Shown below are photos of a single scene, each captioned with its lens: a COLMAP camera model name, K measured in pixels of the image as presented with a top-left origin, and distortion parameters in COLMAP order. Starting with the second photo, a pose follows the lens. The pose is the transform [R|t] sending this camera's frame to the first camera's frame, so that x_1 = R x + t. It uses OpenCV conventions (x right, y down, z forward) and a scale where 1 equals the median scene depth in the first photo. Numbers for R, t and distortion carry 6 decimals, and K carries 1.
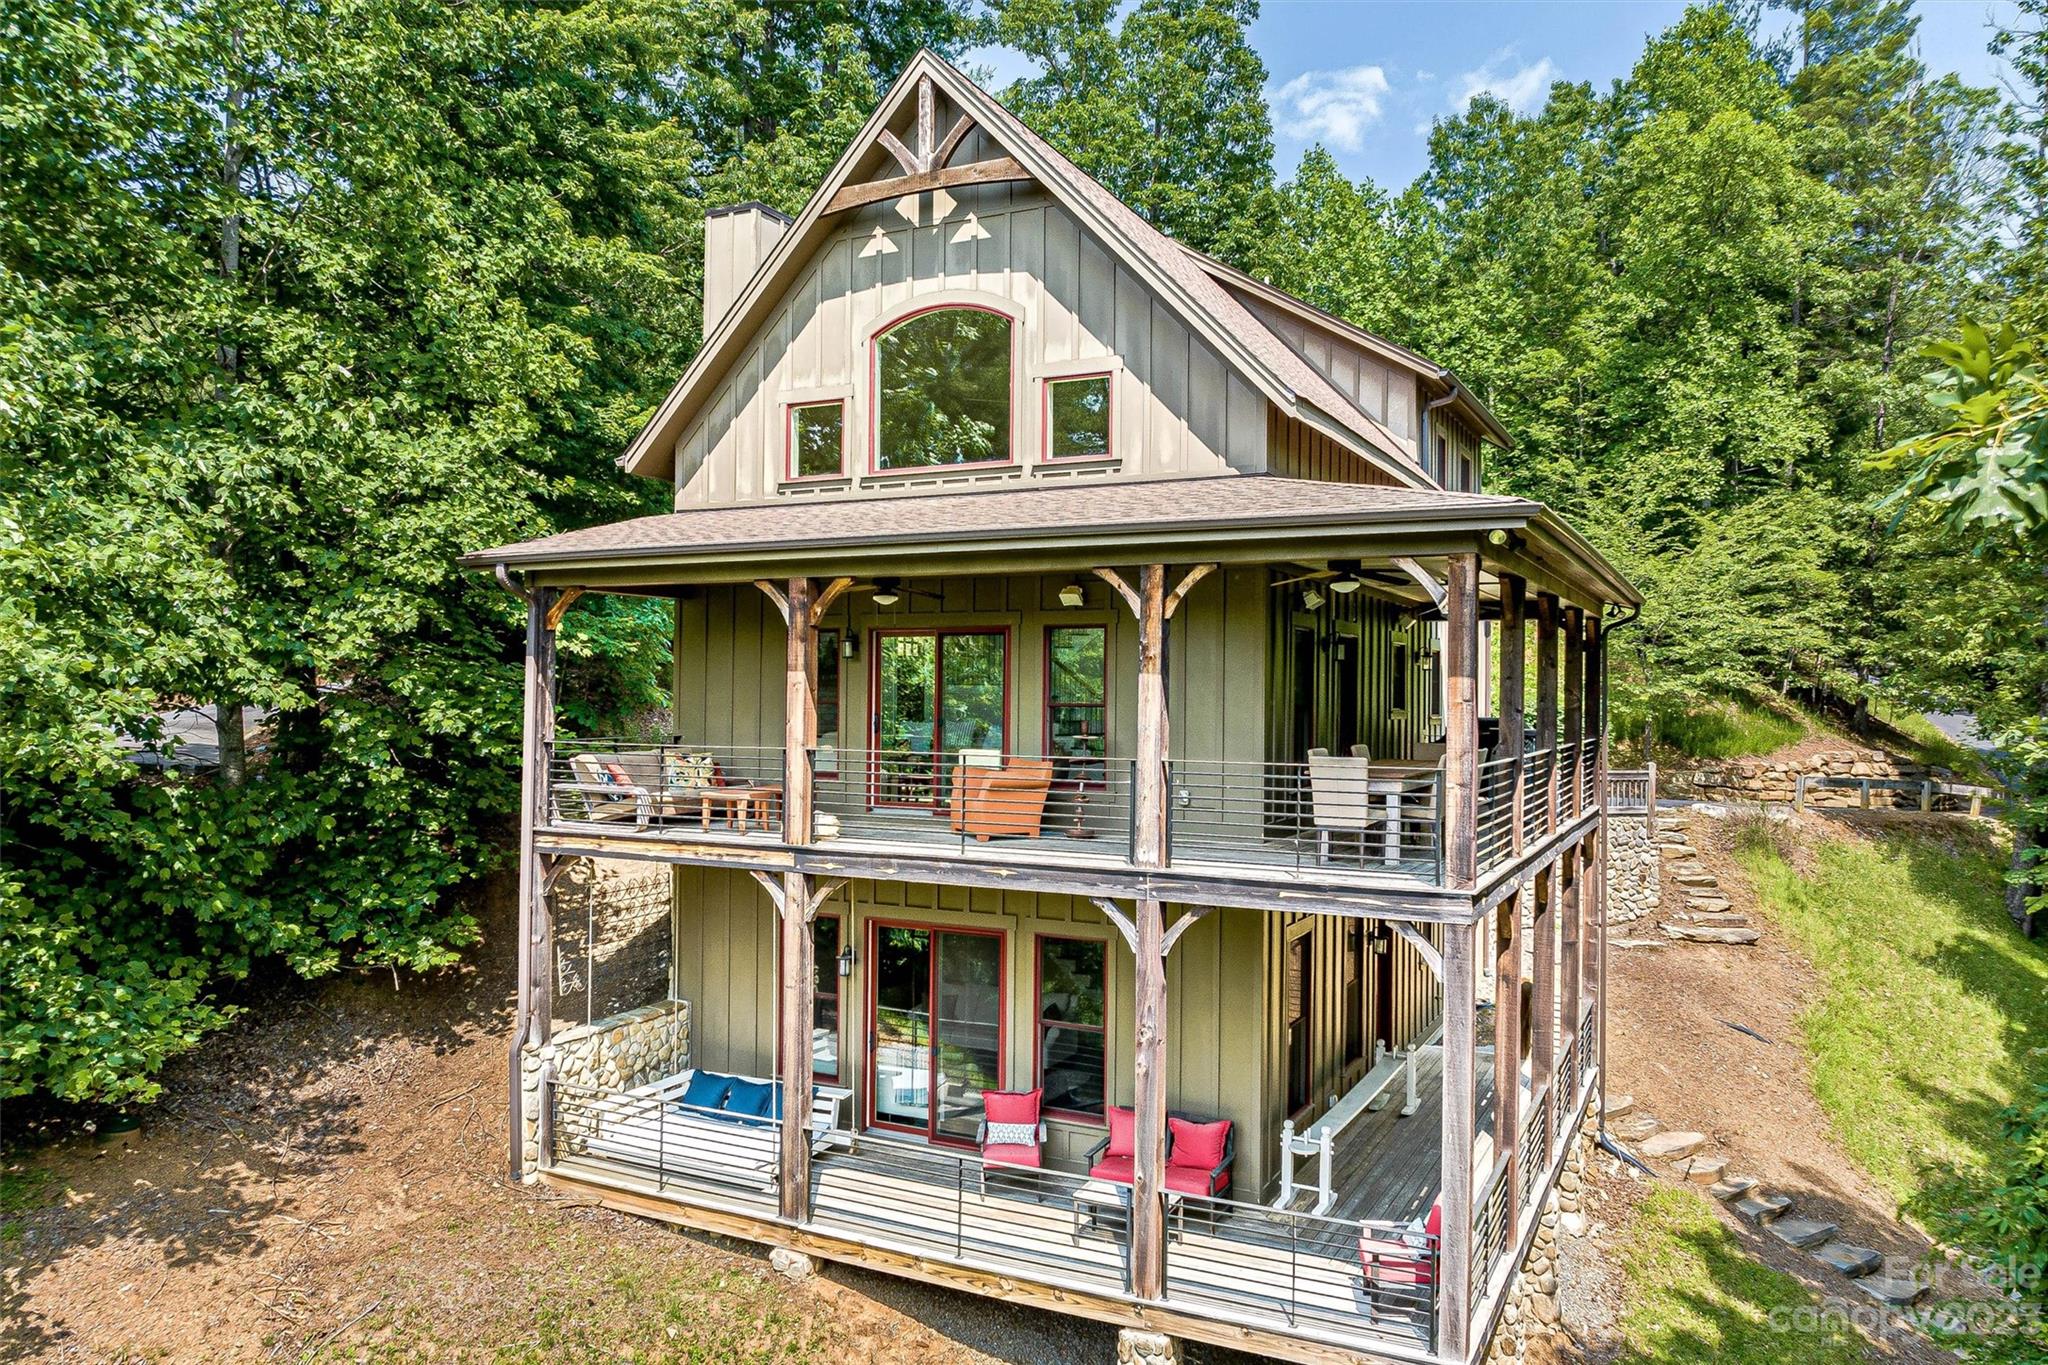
lens RADIAL K [[1408.2, 0, 1024.0], [0, 1408.2, 682.5], [0, 0, 1]] dist [0.030011, 0.000133]
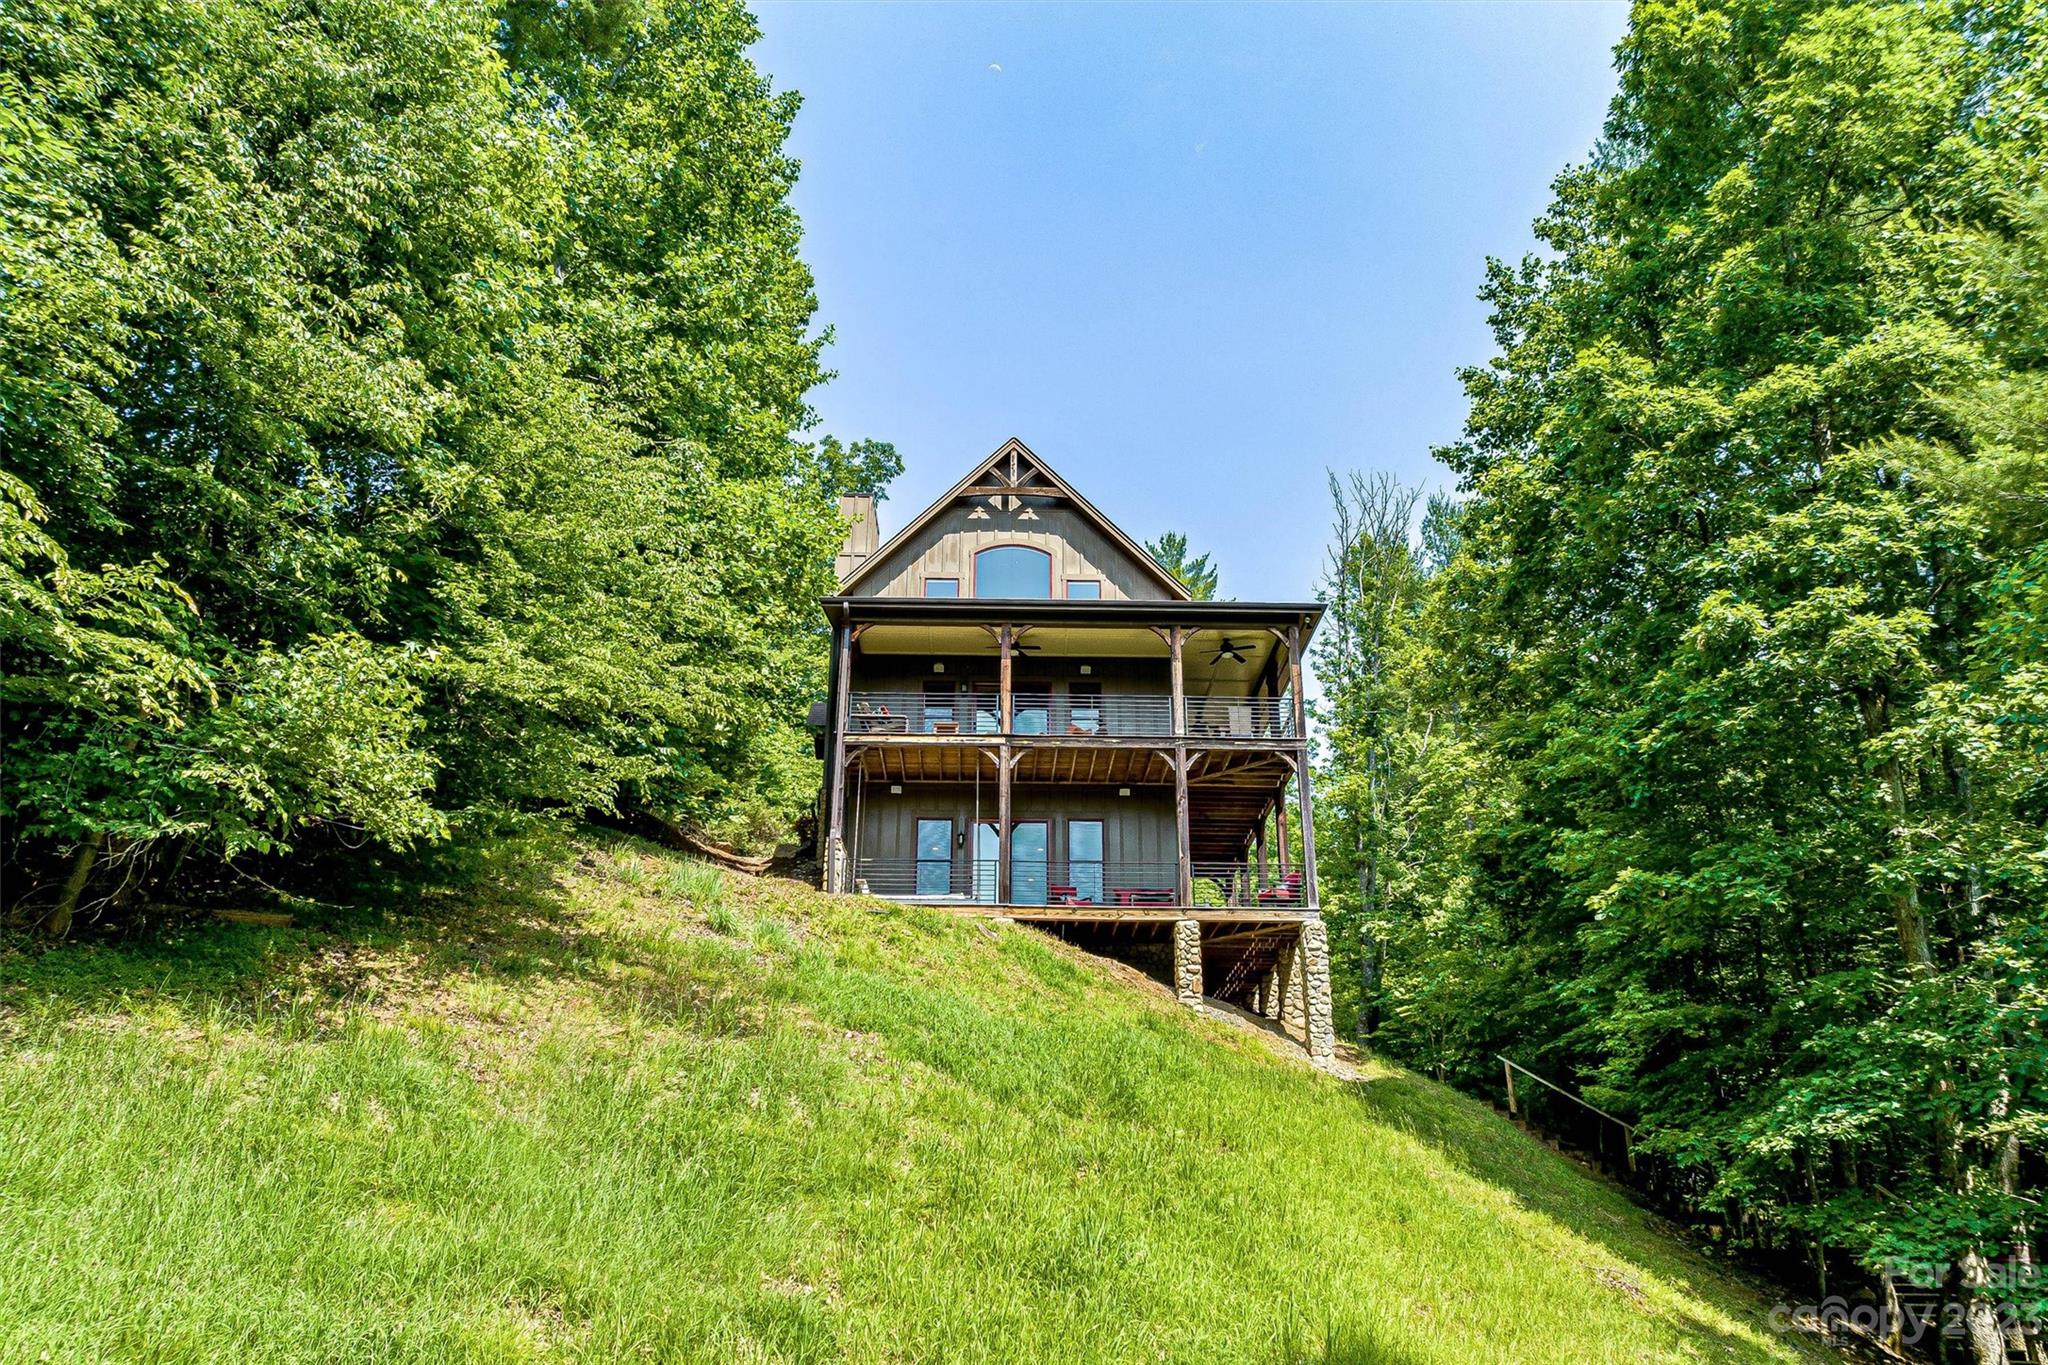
lens RADIAL K [[1408.2, 0, 1024.0], [0, 1408.2, 682.5], [0, 0, 1]] dist [0.030011, 0.000133]
pose [[0.887381, 0.174159, 0.426877, -0.931231], [-0.000096, 0.925975, -0.377584, 0.744481], [-0.461037, 0.335020, 0.821710, -0.703497]]
